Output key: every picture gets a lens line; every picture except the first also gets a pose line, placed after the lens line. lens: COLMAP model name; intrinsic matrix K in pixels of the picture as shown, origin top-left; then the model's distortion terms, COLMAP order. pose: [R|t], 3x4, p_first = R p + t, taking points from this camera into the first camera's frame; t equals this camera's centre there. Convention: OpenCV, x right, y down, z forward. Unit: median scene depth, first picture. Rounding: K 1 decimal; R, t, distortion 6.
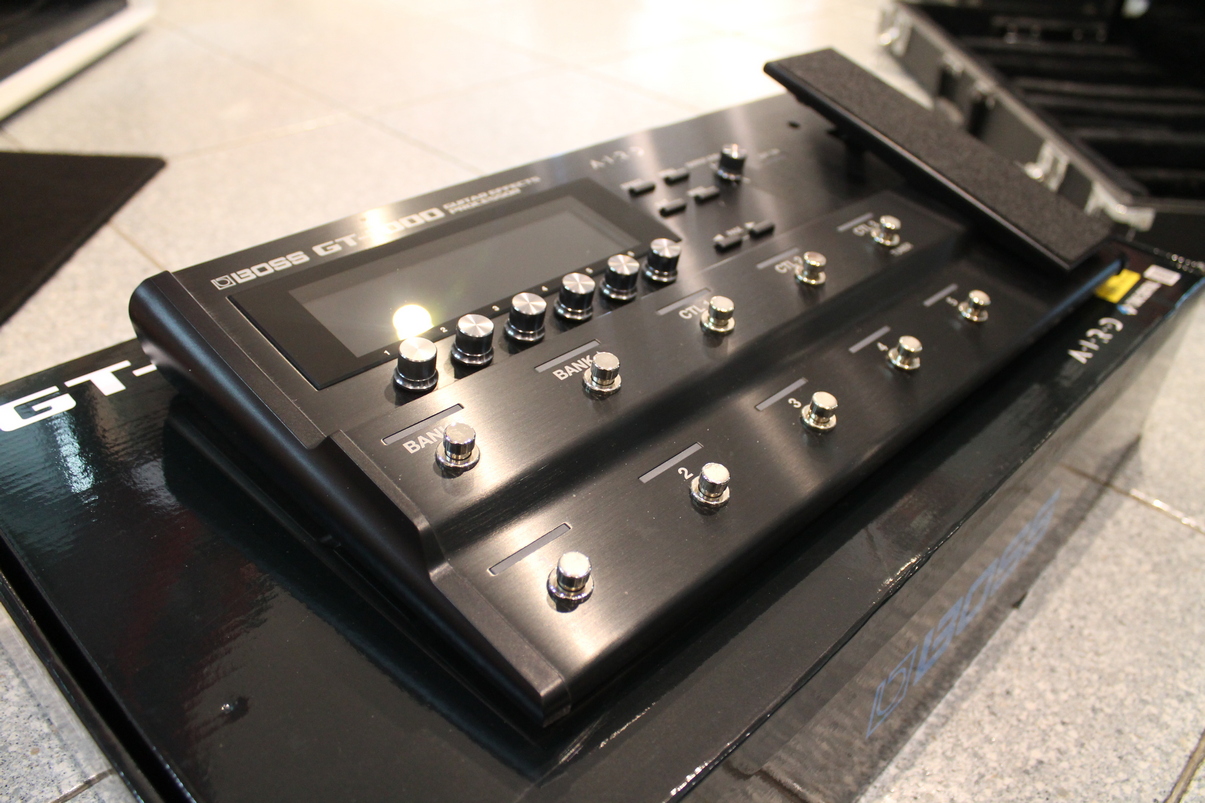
lens RADIAL K [[998.1, 0, 602.5], [0, 998.1, 401.5], [0, 0, 1]] dist [-0.176690, 0.107737]
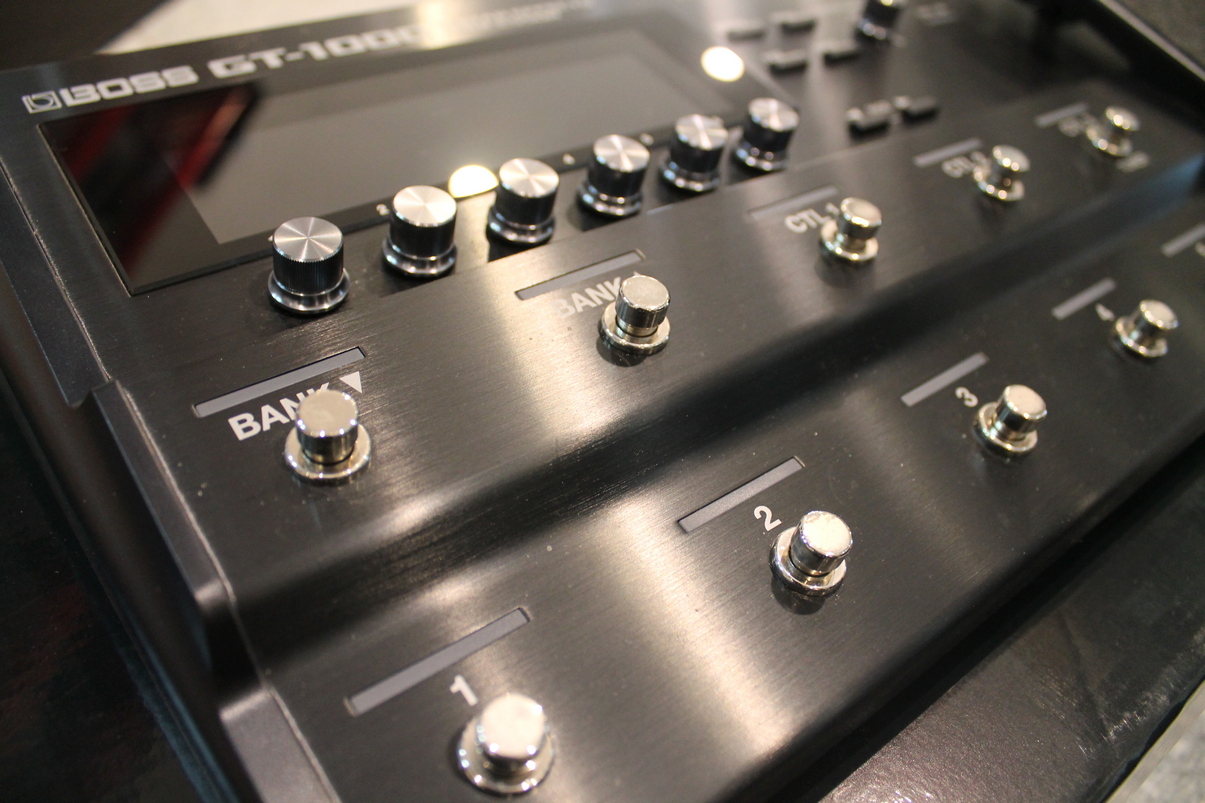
lens RADIAL K [[998.1, 0, 602.5], [0, 998.1, 401.5], [0, 0, 1]] dist [-0.176690, 0.107737]
pose [[0.991544, 0.110209, -0.068521, 0.021130], [-0.103215, 0.989782, 0.098375, -0.028656], [0.078663, -0.090471, 0.992788, 0.398175]]
